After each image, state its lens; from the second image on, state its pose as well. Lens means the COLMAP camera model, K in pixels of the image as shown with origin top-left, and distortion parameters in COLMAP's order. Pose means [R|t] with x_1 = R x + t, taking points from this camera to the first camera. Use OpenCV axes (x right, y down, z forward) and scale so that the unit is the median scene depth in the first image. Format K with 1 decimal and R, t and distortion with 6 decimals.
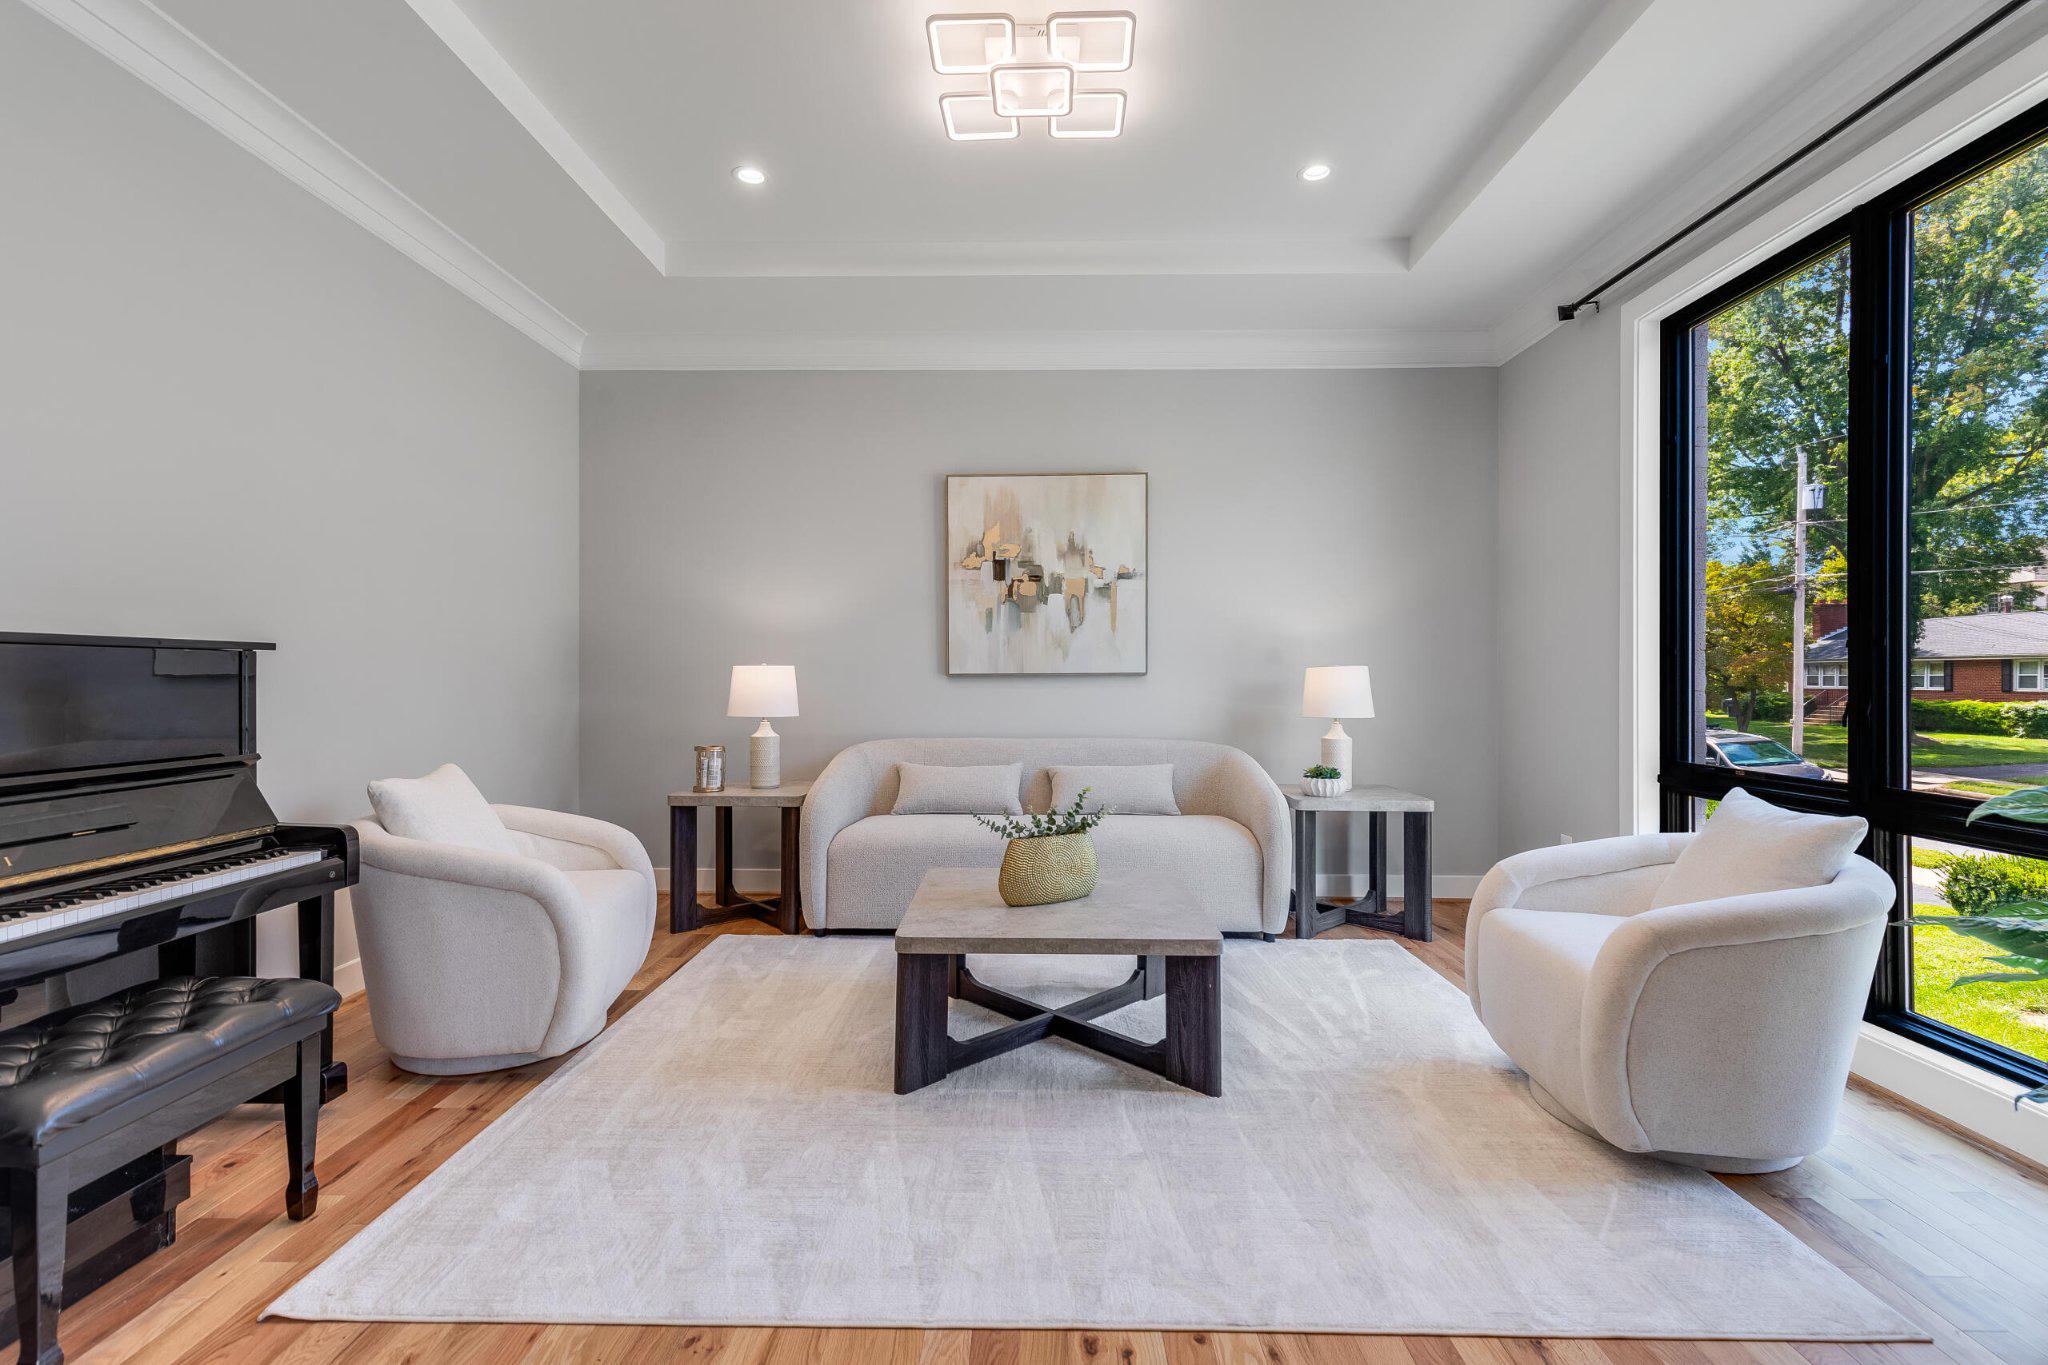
lens RADIAL K [[907.8, 0, 1017.3], [0, 907.8, 676.6], [0, 0, 1]] dist [0.001078, 0.000083]
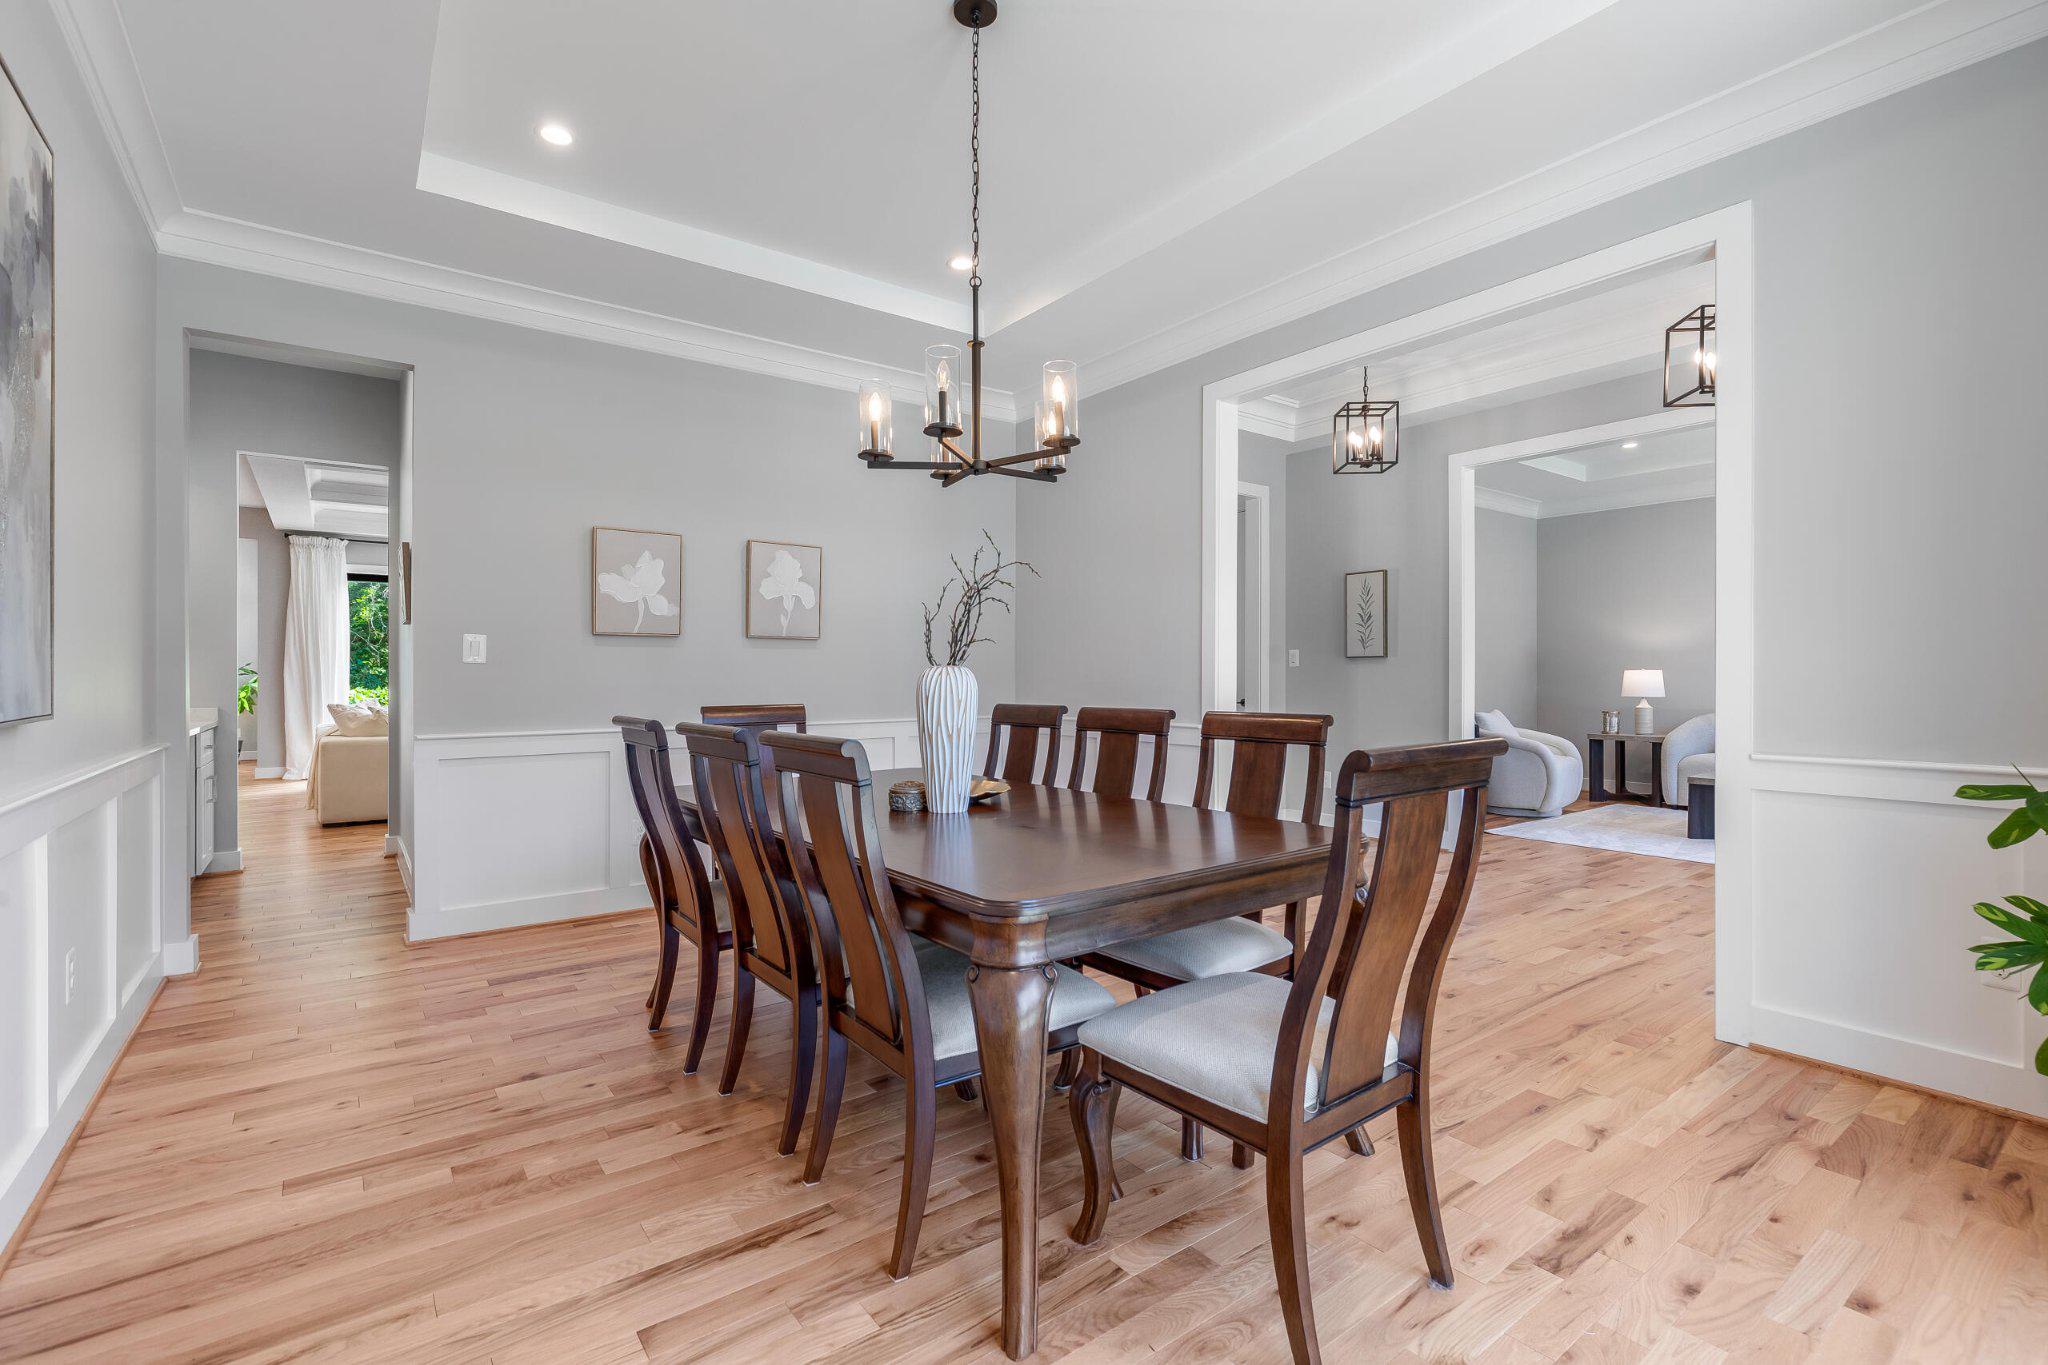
lens RADIAL K [[907.8, 0, 1017.3], [0, 907.8, 676.6], [0, 0, 1]] dist [0.001078, 0.000083]
pose [[0.607352, 0.002190, -0.794430, 0.445925], [0.000744, 0.999994, 0.003325, -0.005924], [0.794432, -0.002610, 0.607347, -1.225314]]
